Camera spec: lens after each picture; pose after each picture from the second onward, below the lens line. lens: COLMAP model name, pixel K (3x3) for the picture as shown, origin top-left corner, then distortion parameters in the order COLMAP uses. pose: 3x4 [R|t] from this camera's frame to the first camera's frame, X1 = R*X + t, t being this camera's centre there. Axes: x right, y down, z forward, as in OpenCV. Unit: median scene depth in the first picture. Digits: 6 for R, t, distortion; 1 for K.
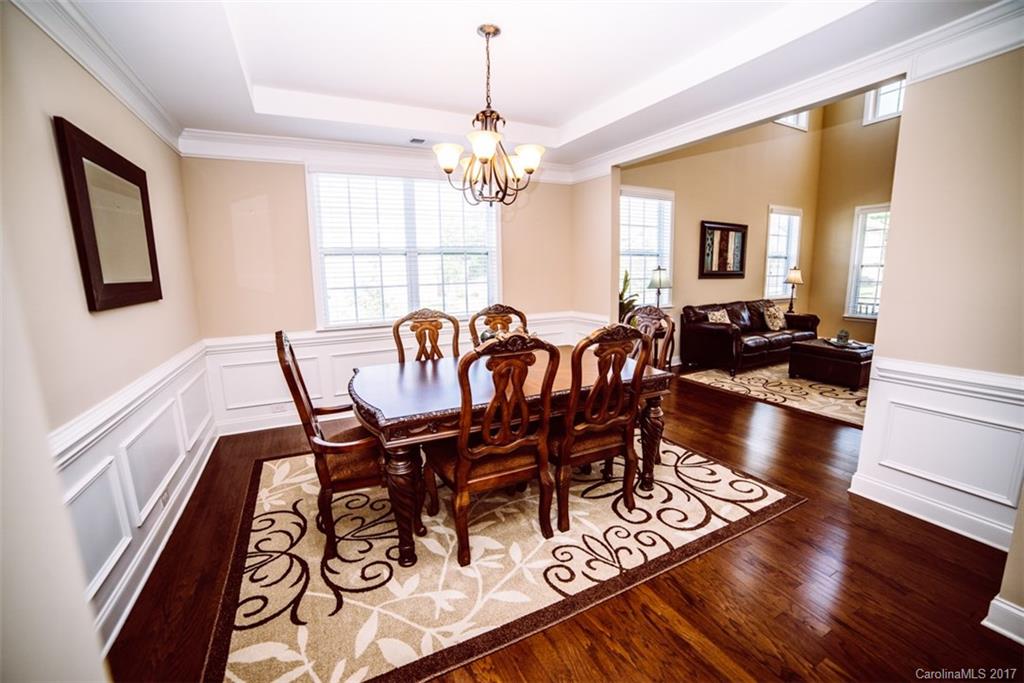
lens RADIAL K [[407.3, 0, 511.4], [0, 407.3, 344.7], [0, 0, 1]] dist [-0.099835, 0.031464]
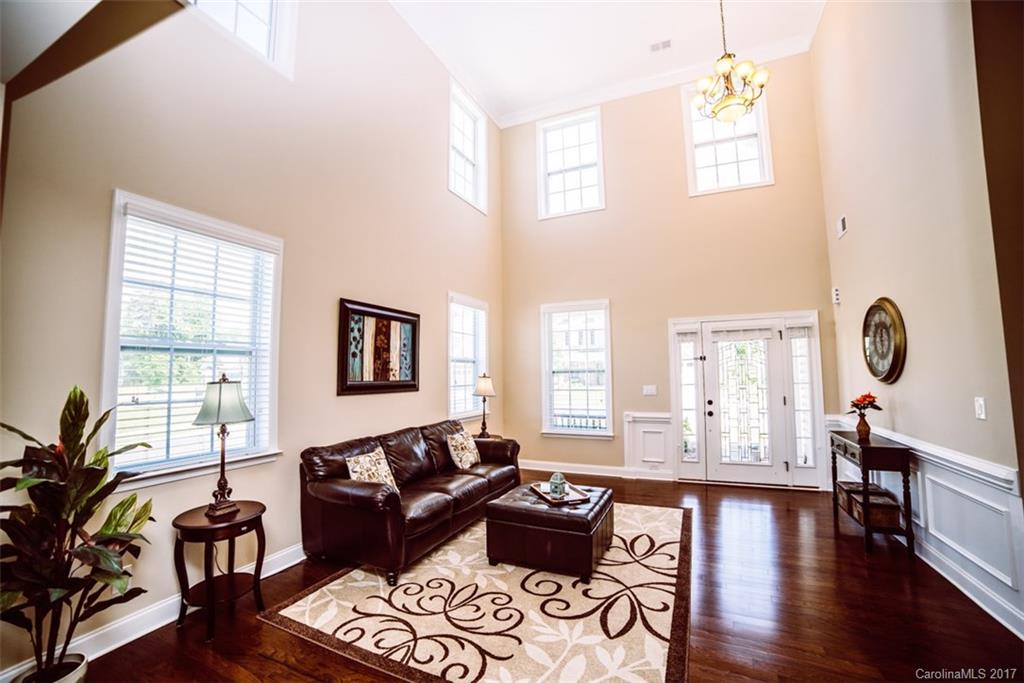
lens RADIAL K [[407.3, 0, 511.4], [0, 407.3, 344.7], [0, 0, 1]] dist [-0.099835, 0.031464]
pose [[0.781318, 0.055669, 0.621645, 0.295941], [0.105409, 0.969937, -0.219342, -0.081676], [-0.615167, 0.236903, 0.751962, 0.383920]]
